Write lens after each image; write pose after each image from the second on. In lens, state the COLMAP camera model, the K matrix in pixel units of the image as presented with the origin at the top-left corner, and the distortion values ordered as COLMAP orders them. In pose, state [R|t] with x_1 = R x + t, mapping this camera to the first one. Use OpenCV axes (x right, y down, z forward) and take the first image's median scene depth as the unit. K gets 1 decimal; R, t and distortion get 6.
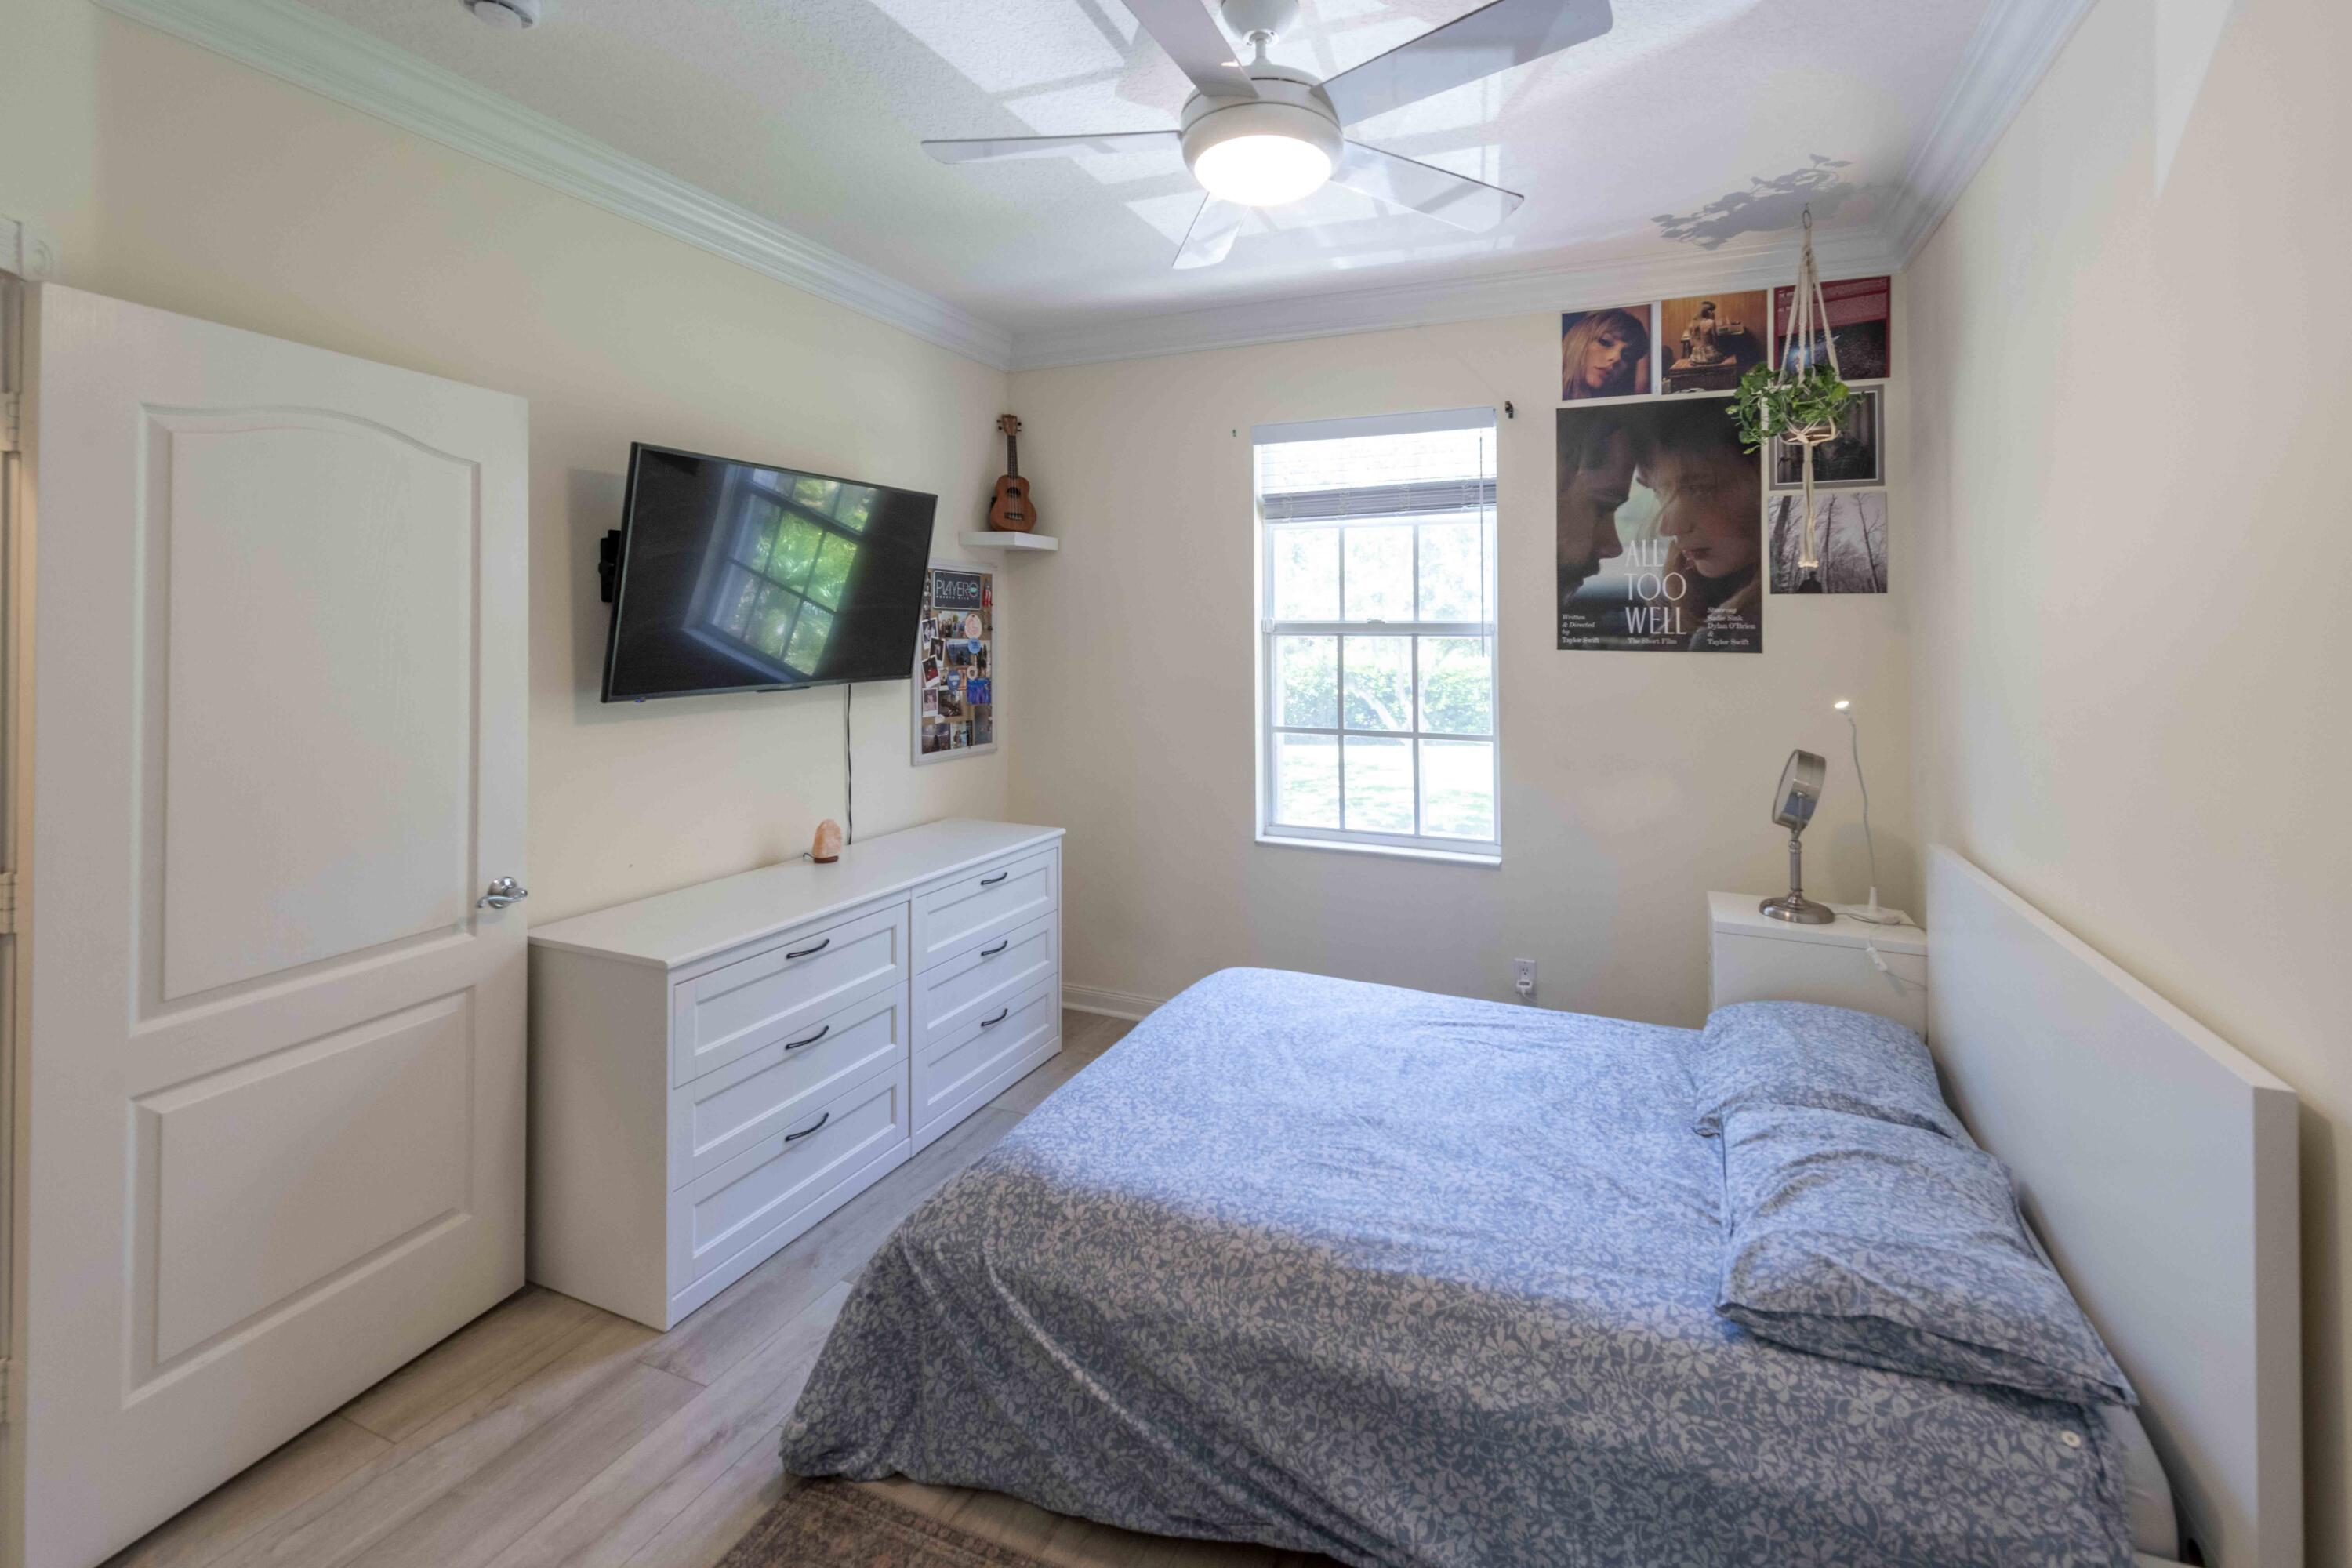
lens RADIAL K [[952.9, 0, 1172.3], [0, 952.9, 763.2], [0, 0, 1]] dist [-0.000999, -0.000075]
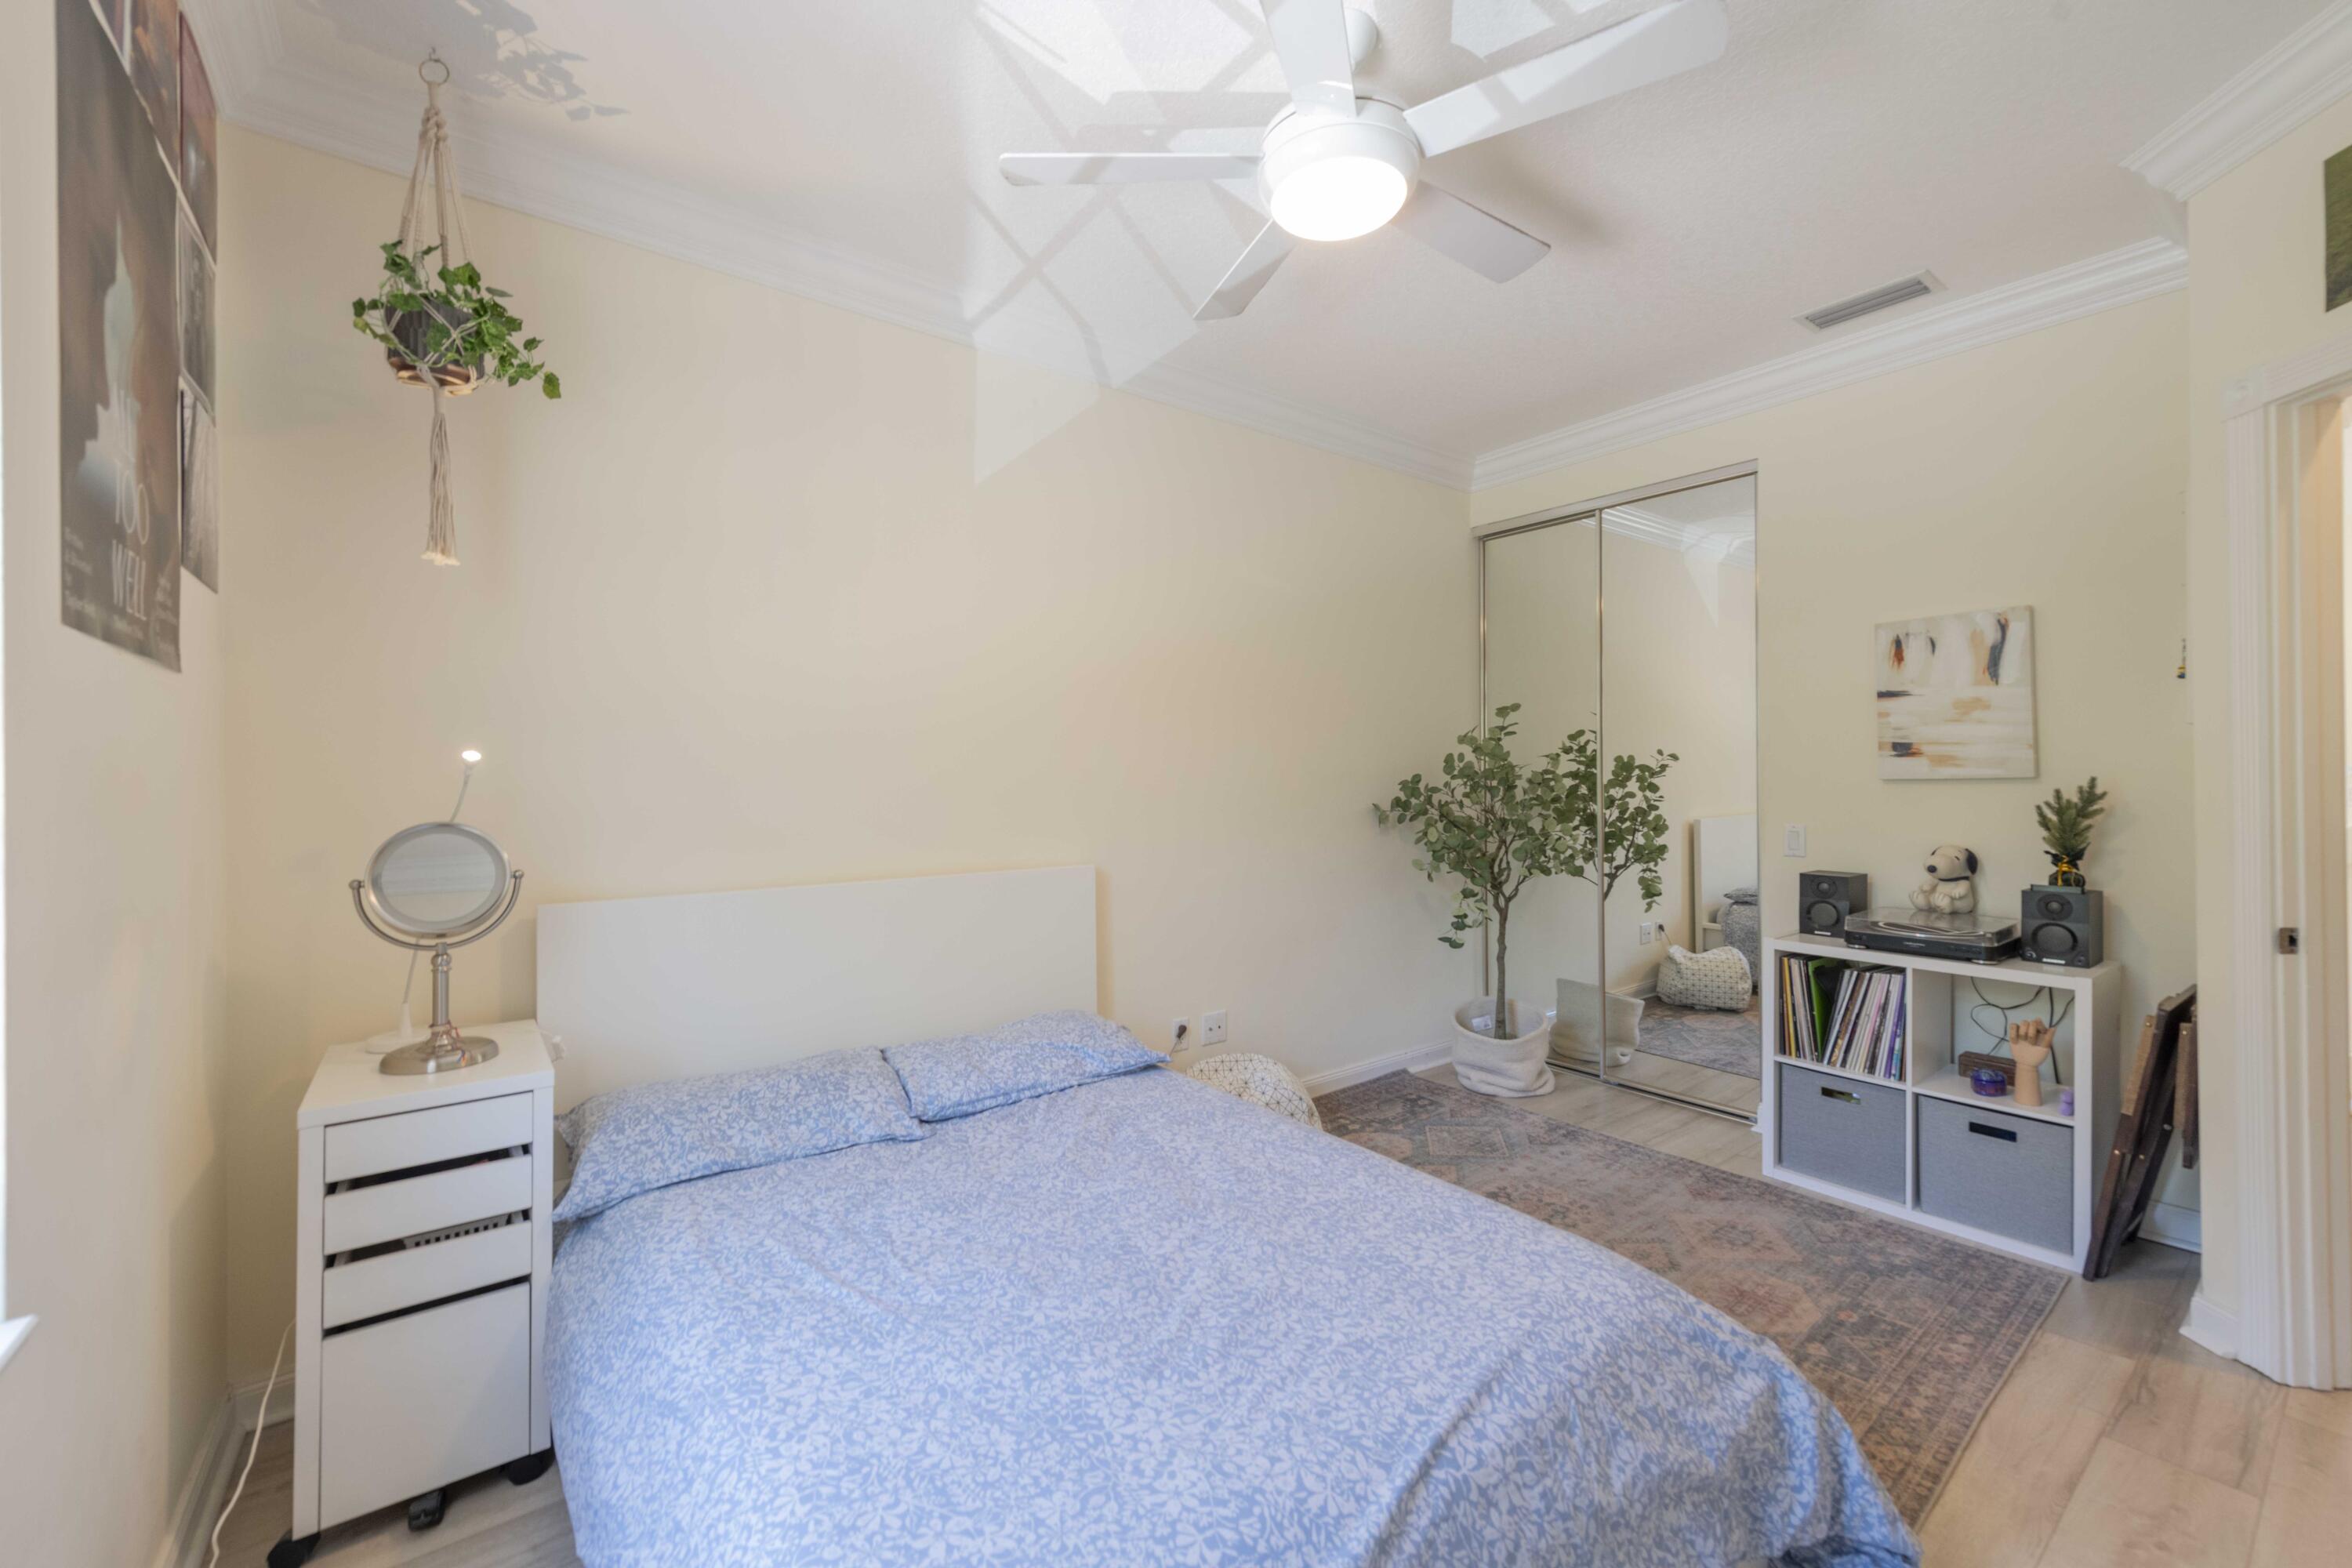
lens RADIAL K [[952.9, 0, 1172.3], [0, 952.9, 763.2], [0, 0, 1]] dist [-0.000999, -0.000075]
pose [[-0.889730, 0.007281, 0.456429, -0.185534], [0.060105, 0.993036, 0.101324, -0.123193], [-0.452513, 0.117585, -0.883972, 1.754899]]
